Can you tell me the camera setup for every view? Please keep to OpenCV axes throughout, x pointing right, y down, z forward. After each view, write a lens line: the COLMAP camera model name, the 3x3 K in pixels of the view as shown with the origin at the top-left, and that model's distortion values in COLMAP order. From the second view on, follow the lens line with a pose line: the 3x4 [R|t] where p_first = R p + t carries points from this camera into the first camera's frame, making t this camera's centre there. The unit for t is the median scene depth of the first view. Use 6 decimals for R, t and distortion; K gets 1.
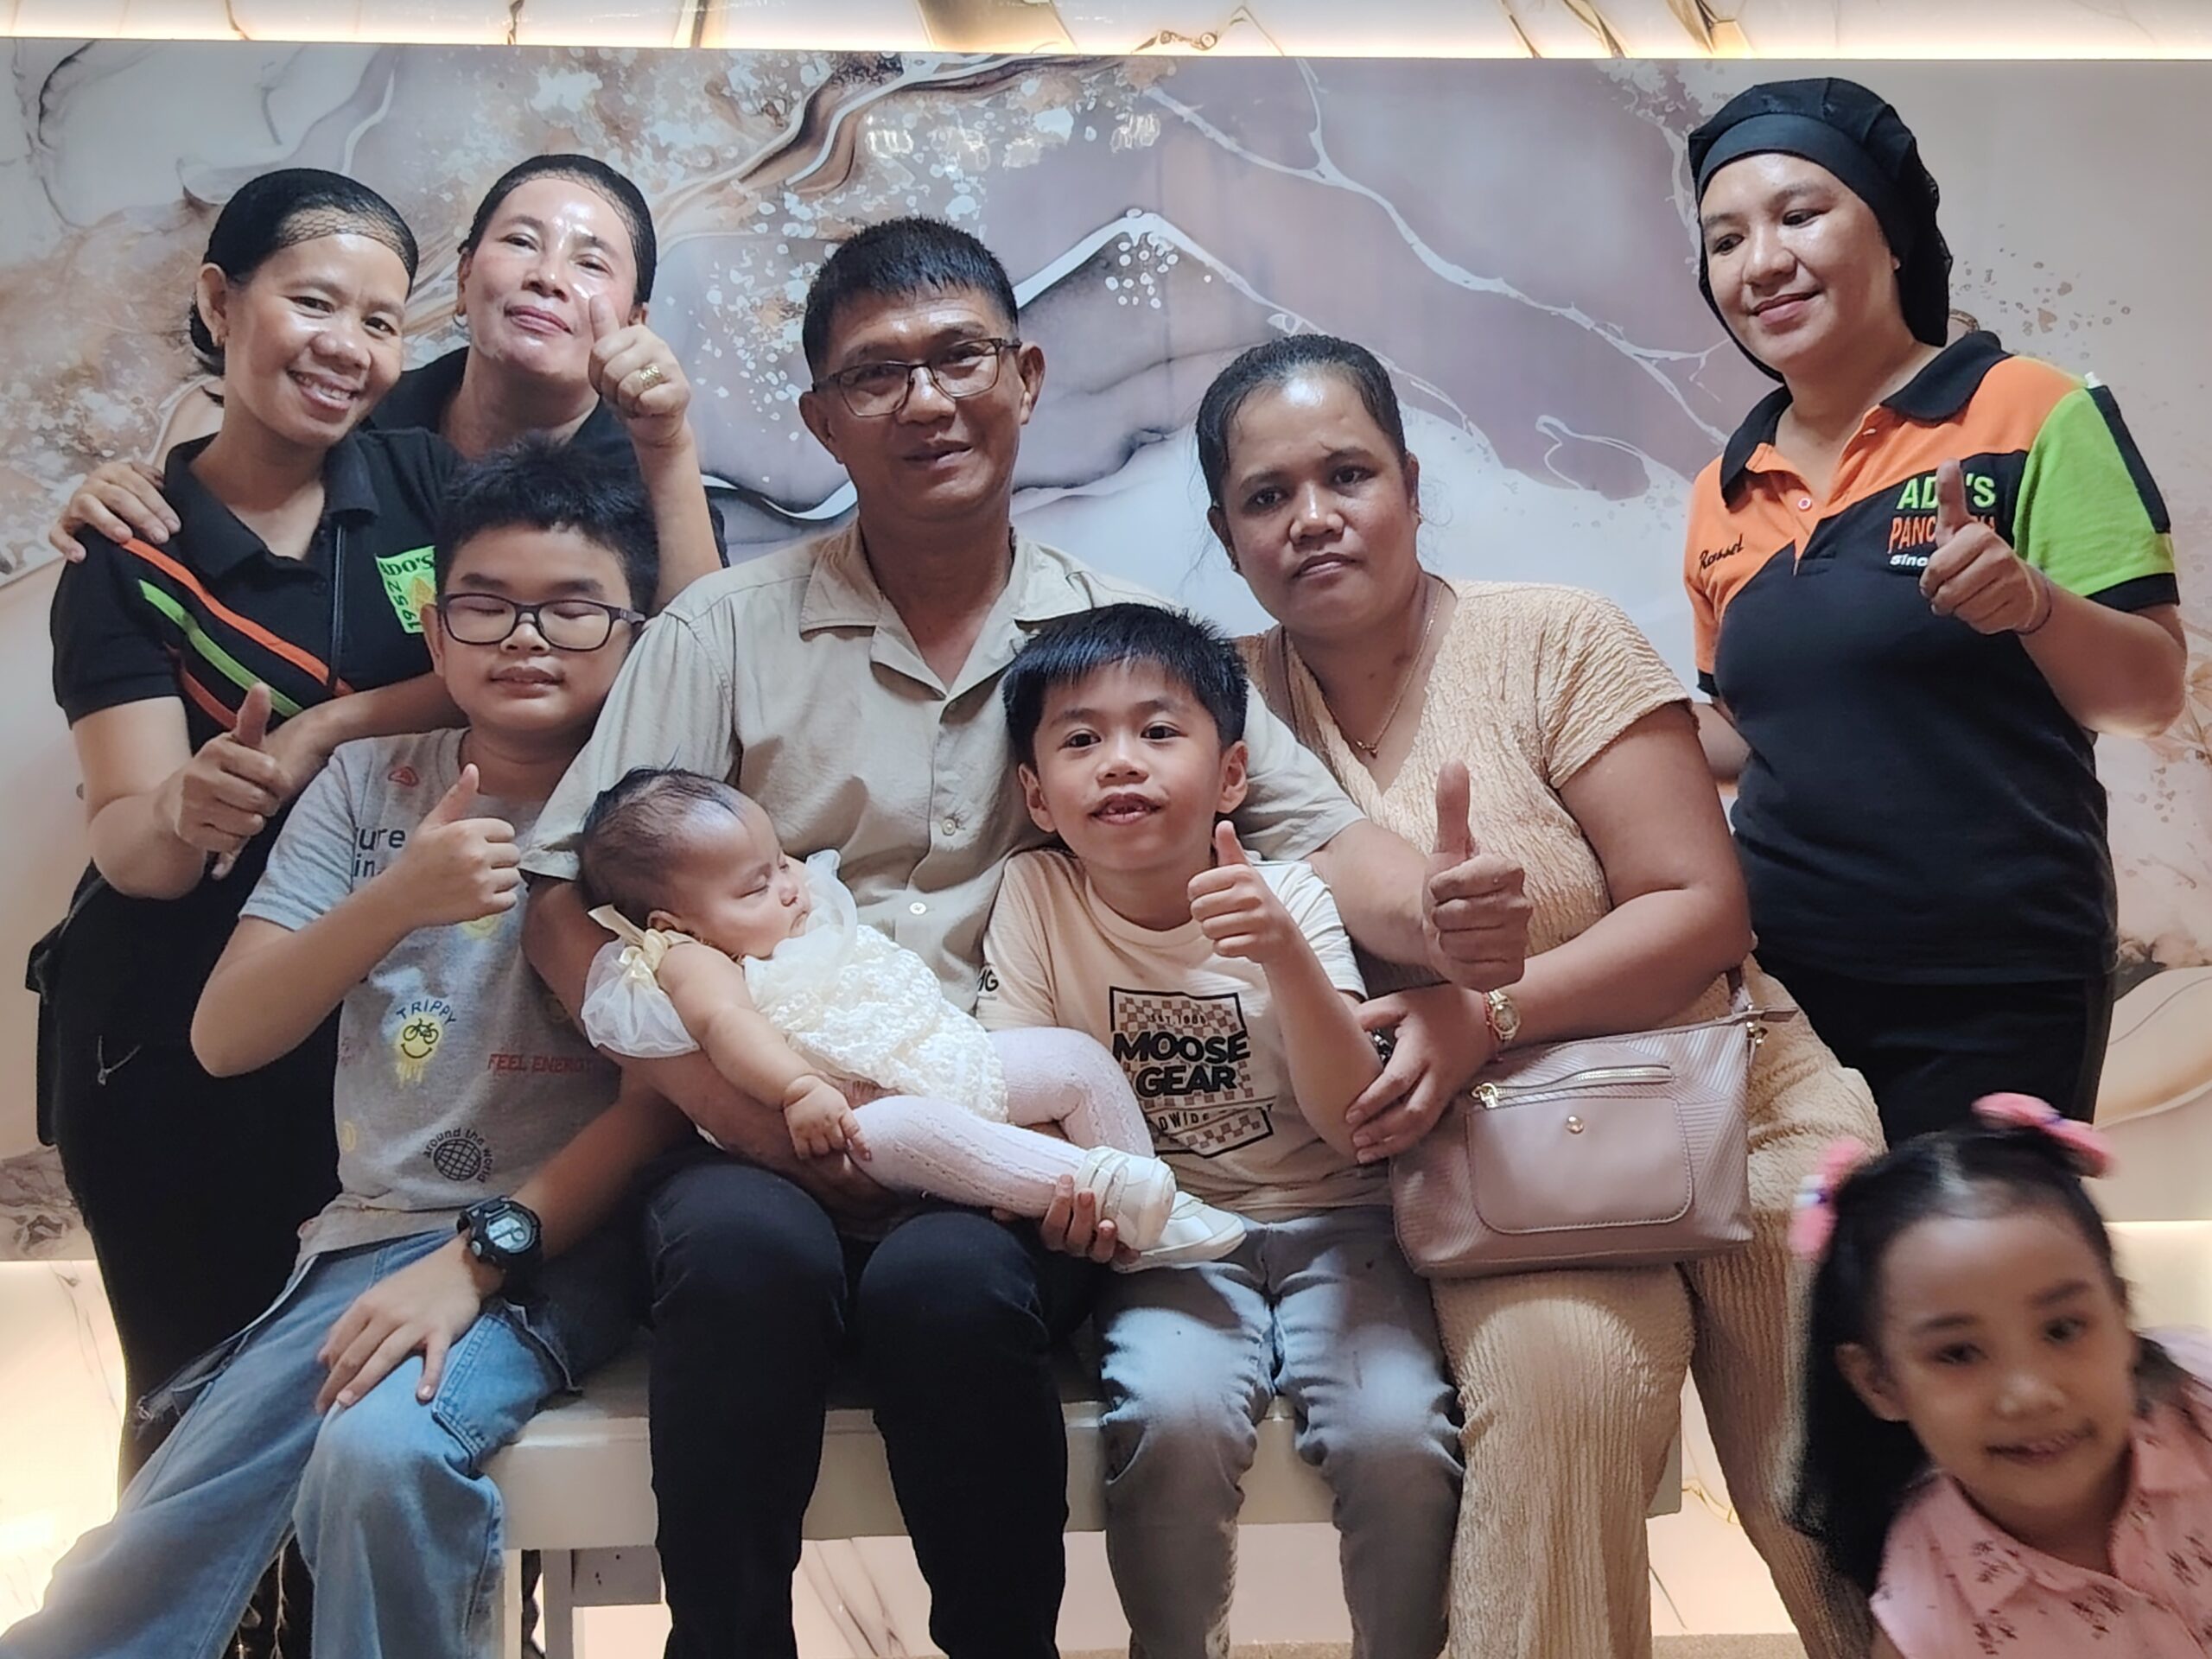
lens RADIAL K [[3093.1, 0, 1114.4], [0, 3093.1, 868.0], [0, 0, 1]] dist [0.065868, 0.000000]
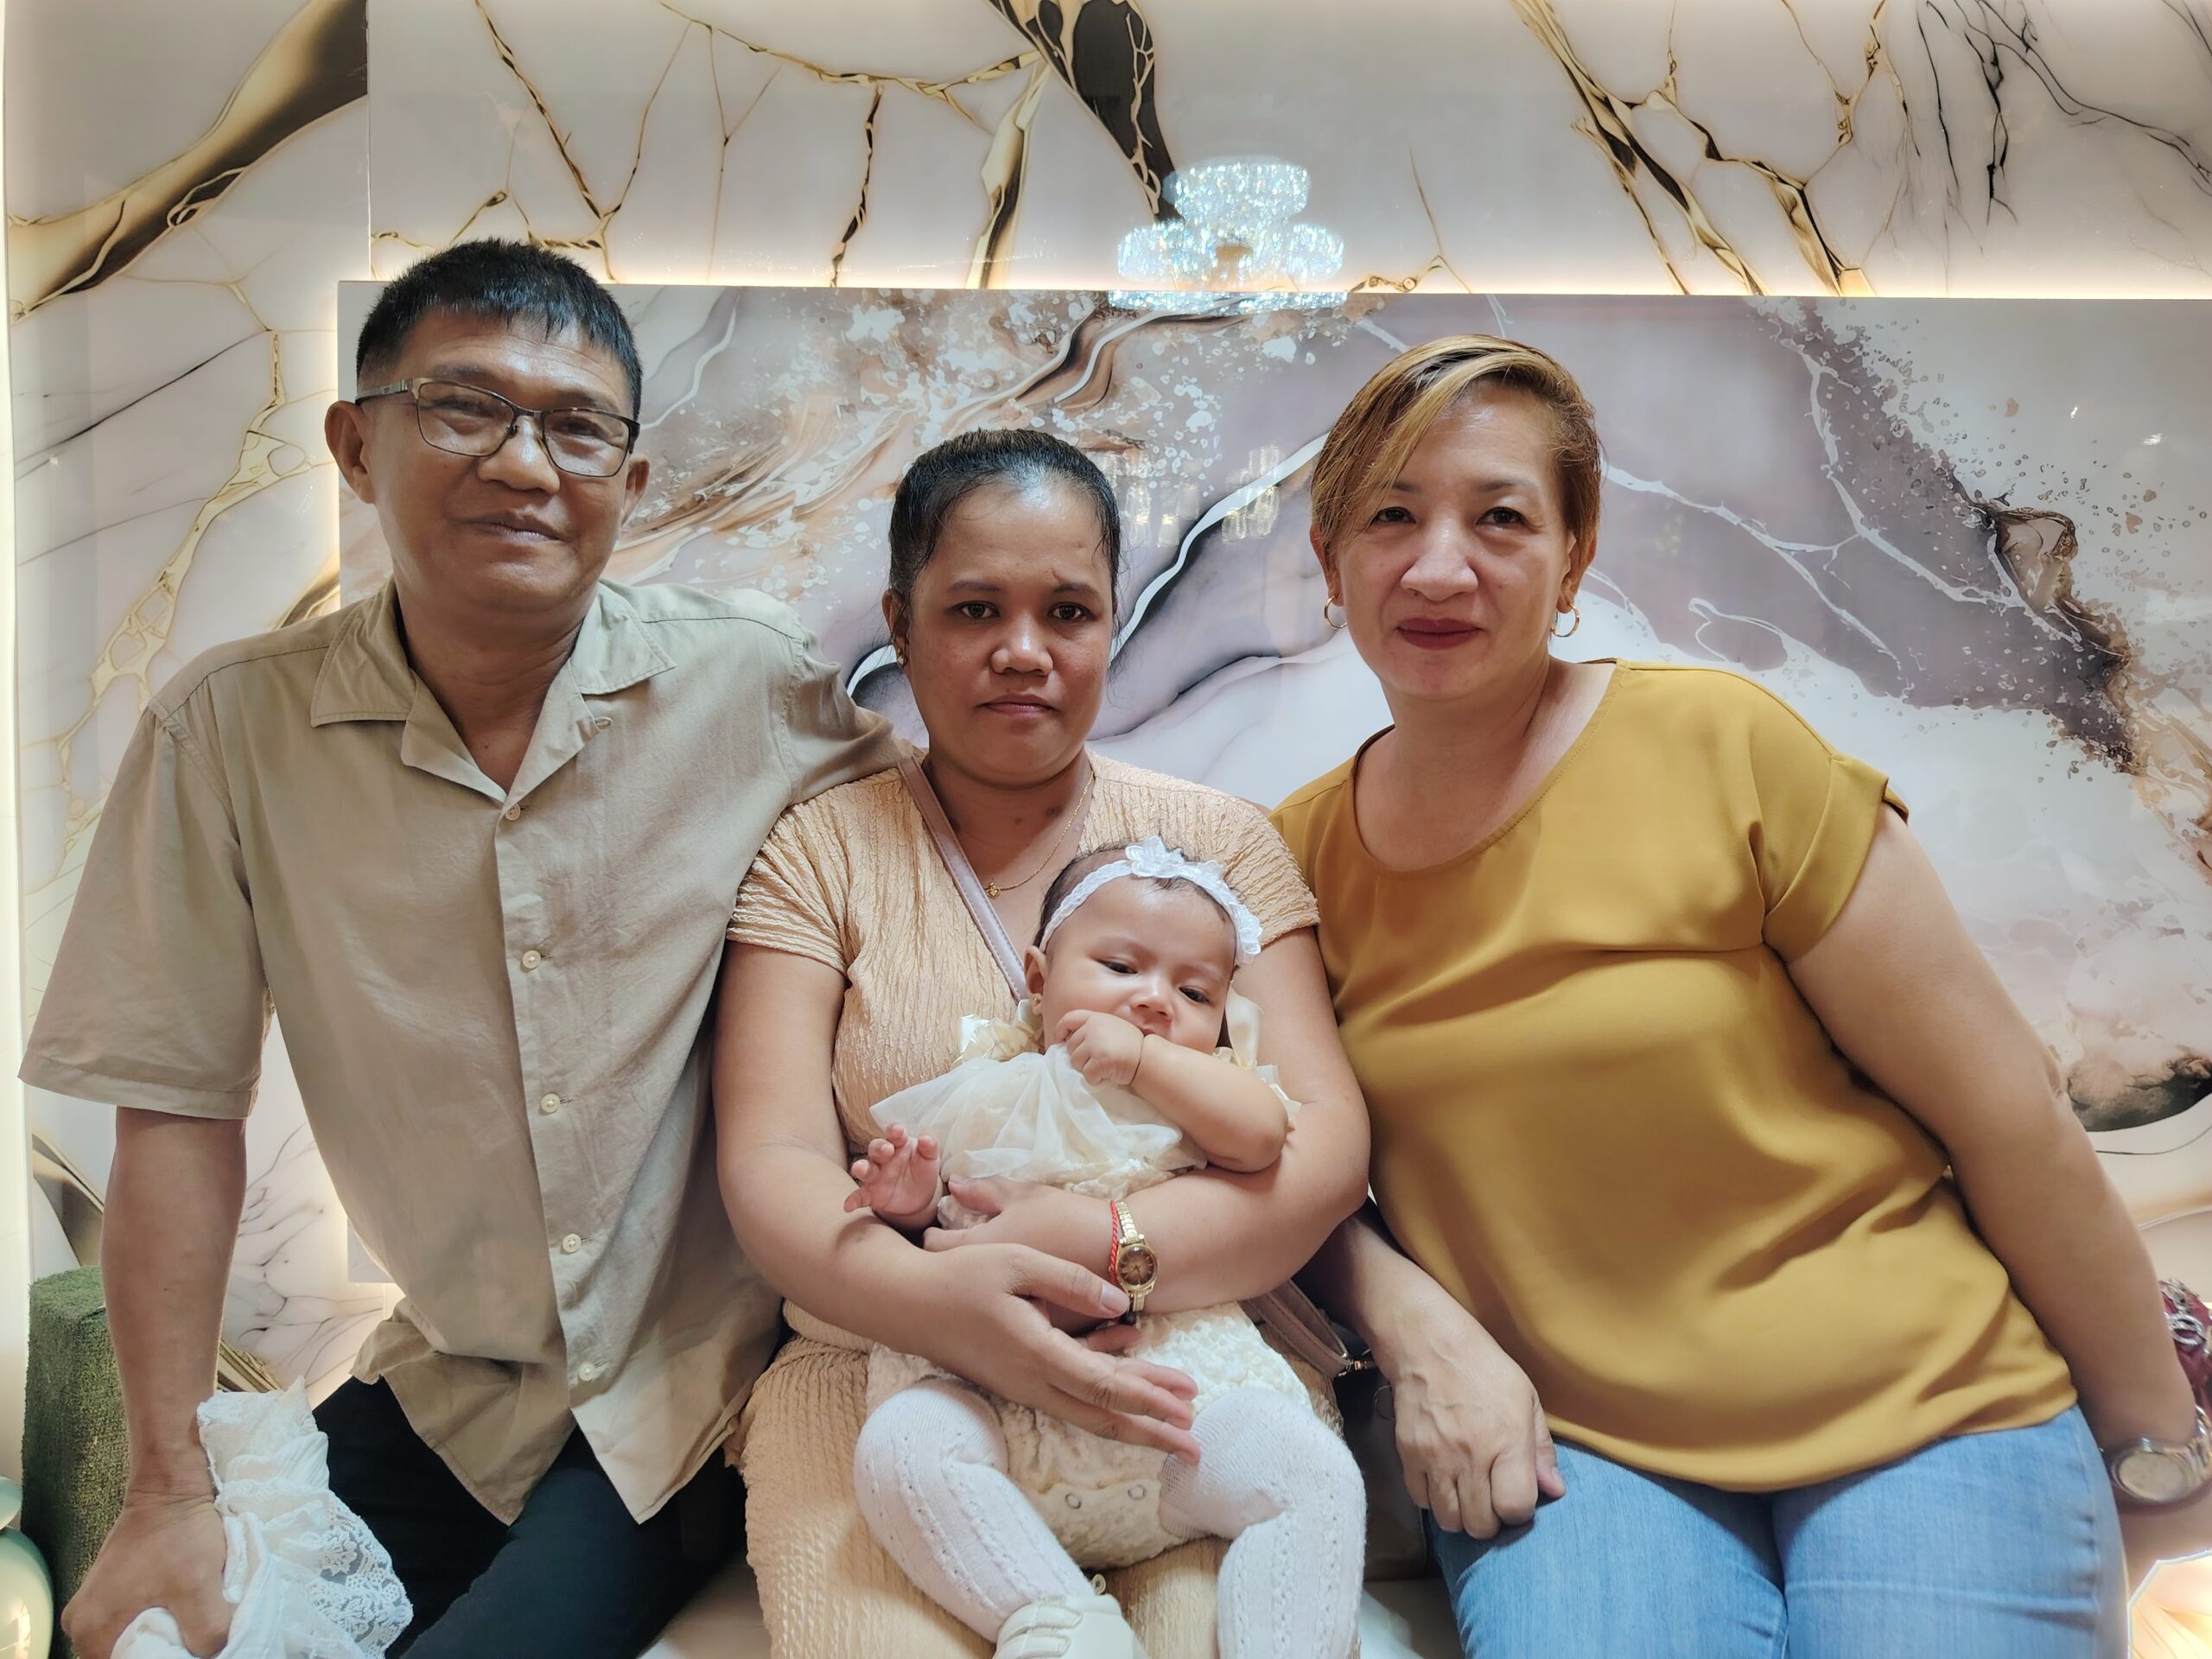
lens RADIAL K [[1527.7, 0, 1075.4], [0, 1527.7, 872.5], [0, 0, 1]] dist [0.052049, -0.068275]
pose [[0.996970, 0.016370, -0.076049, -0.049695], [-0.019943, 0.998721, -0.046469, -0.011383], [0.075191, 0.047845, 0.996021, 0.419600]]
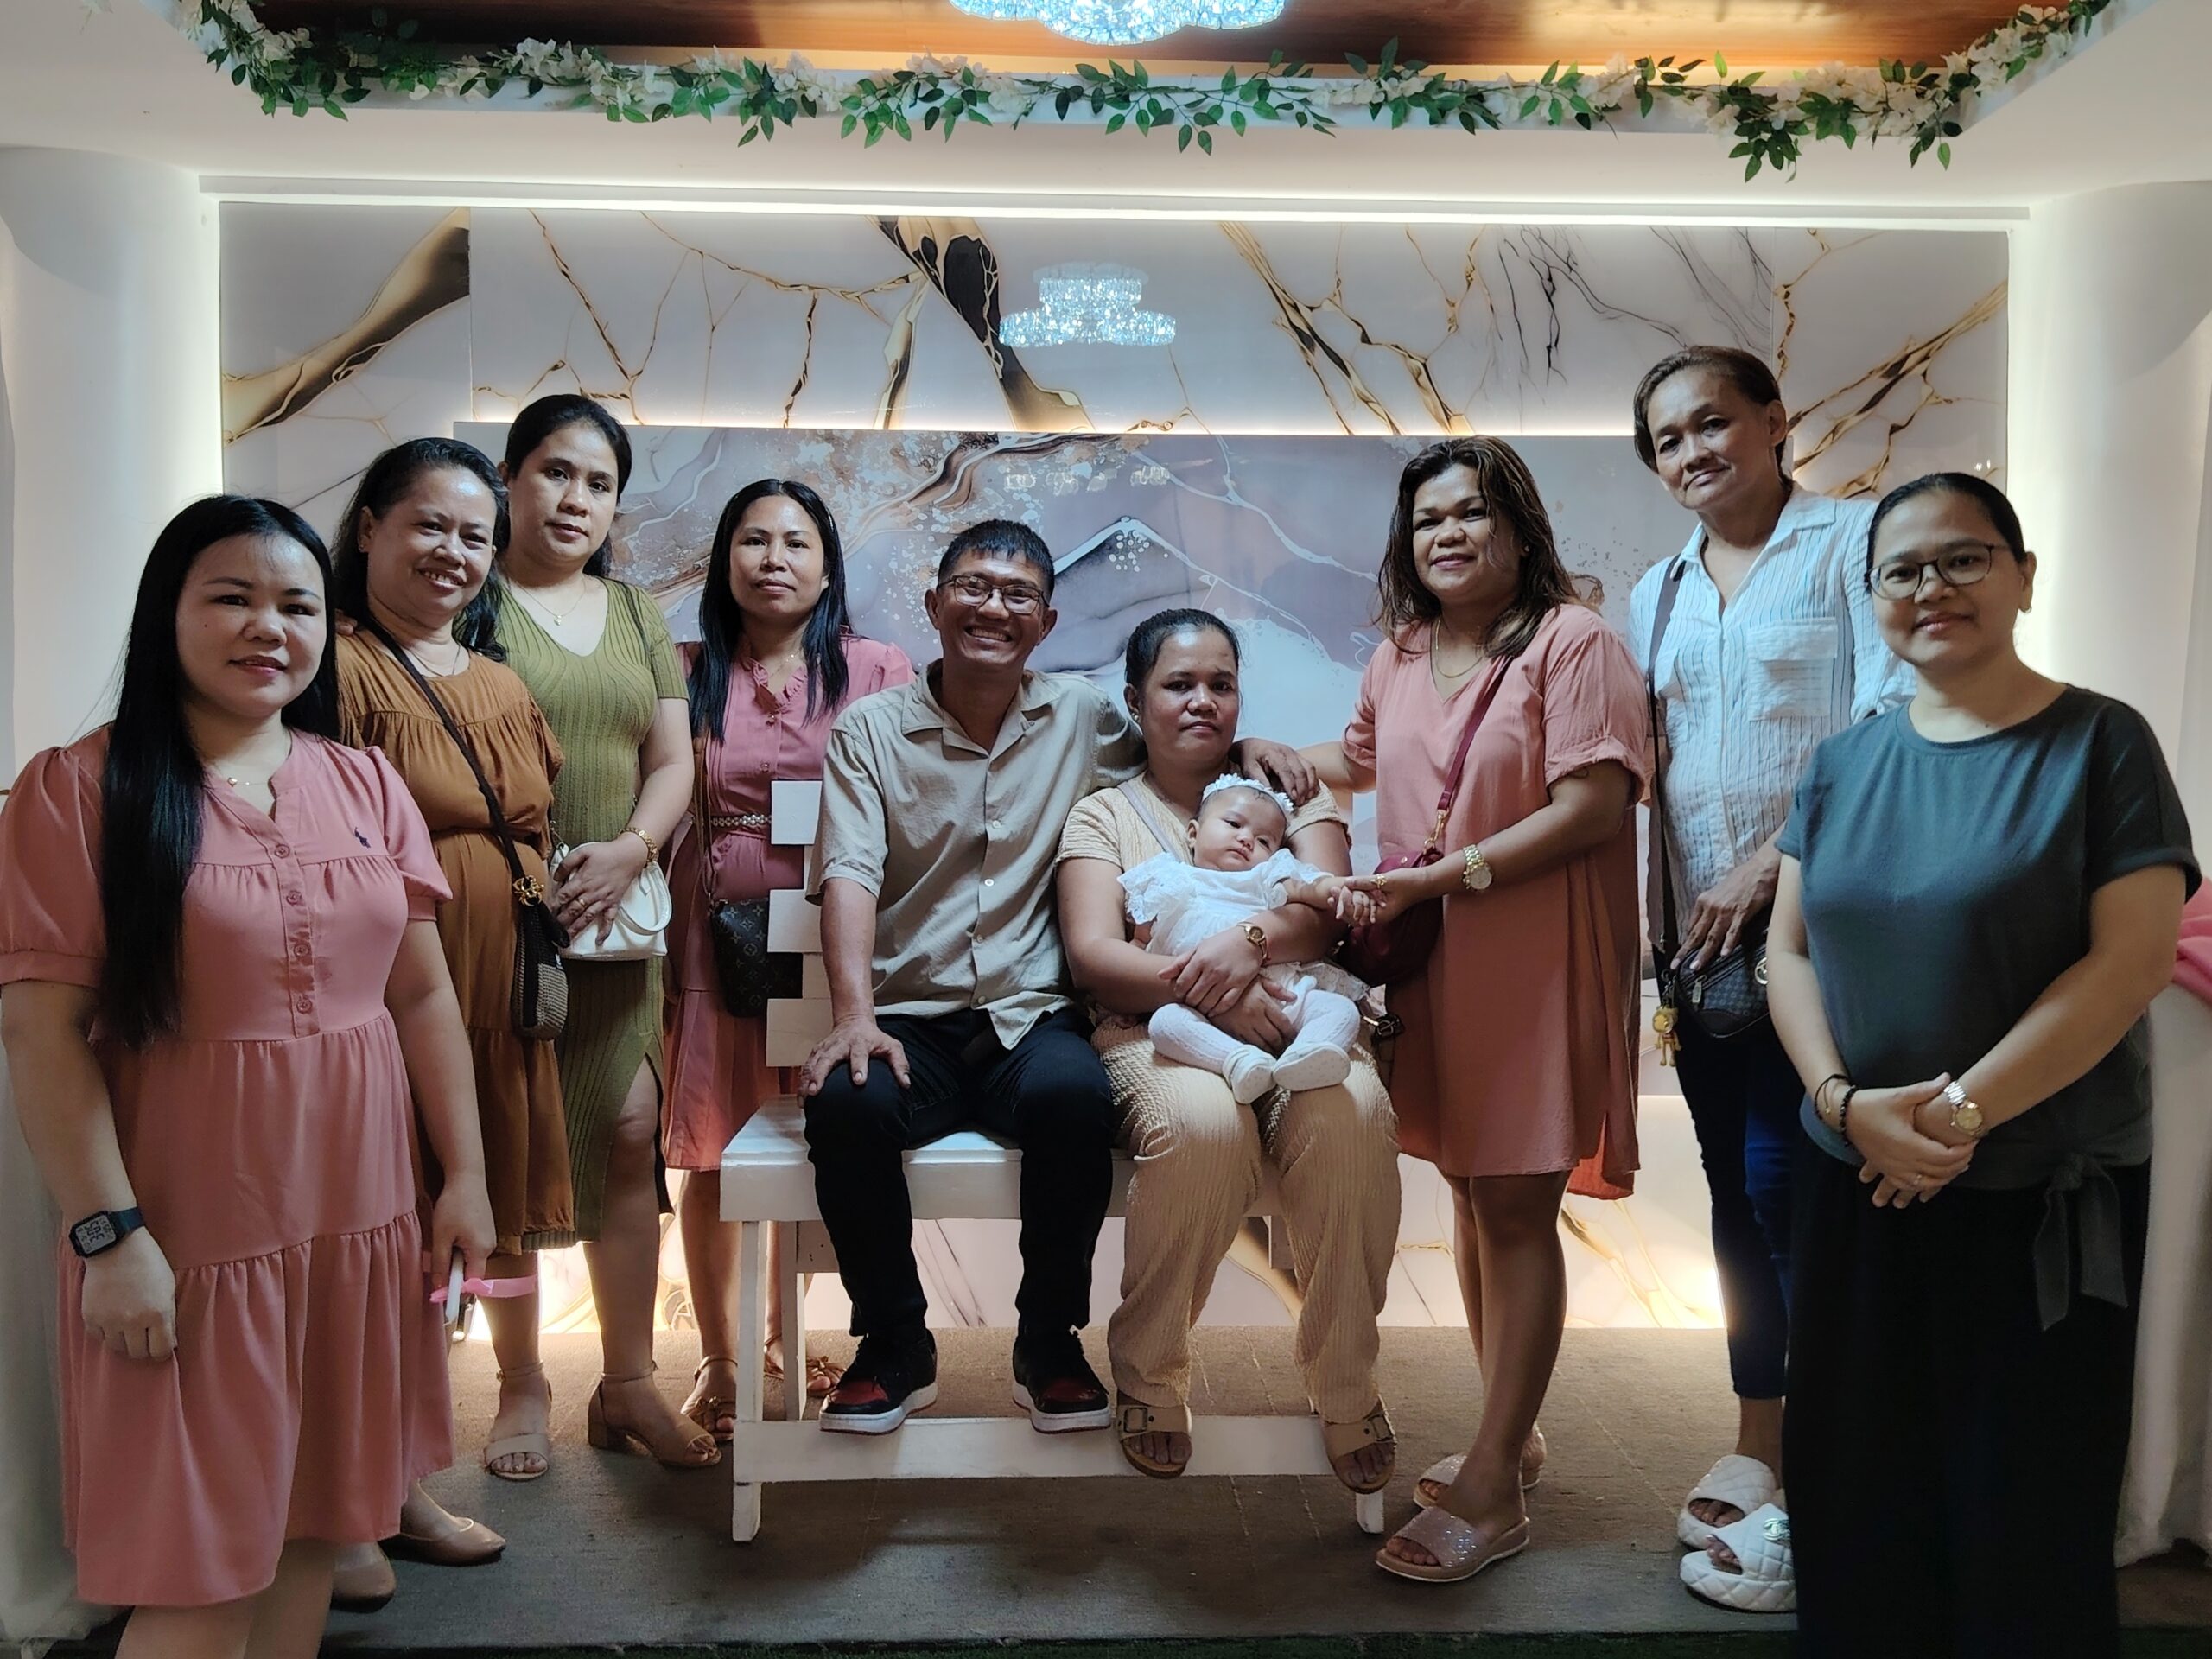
lens RADIAL K [[1967.6, 0, 1087.2], [0, 1967.6, 838.5], [0, 0, 1]] dist [0.089488, -0.140832]
pose [[0.998798, 0.009648, -0.048053, 0.041413], [-0.012376, 0.998308, -0.056806, 0.039862], [0.047423, 0.057333, 0.997228, -0.135944]]
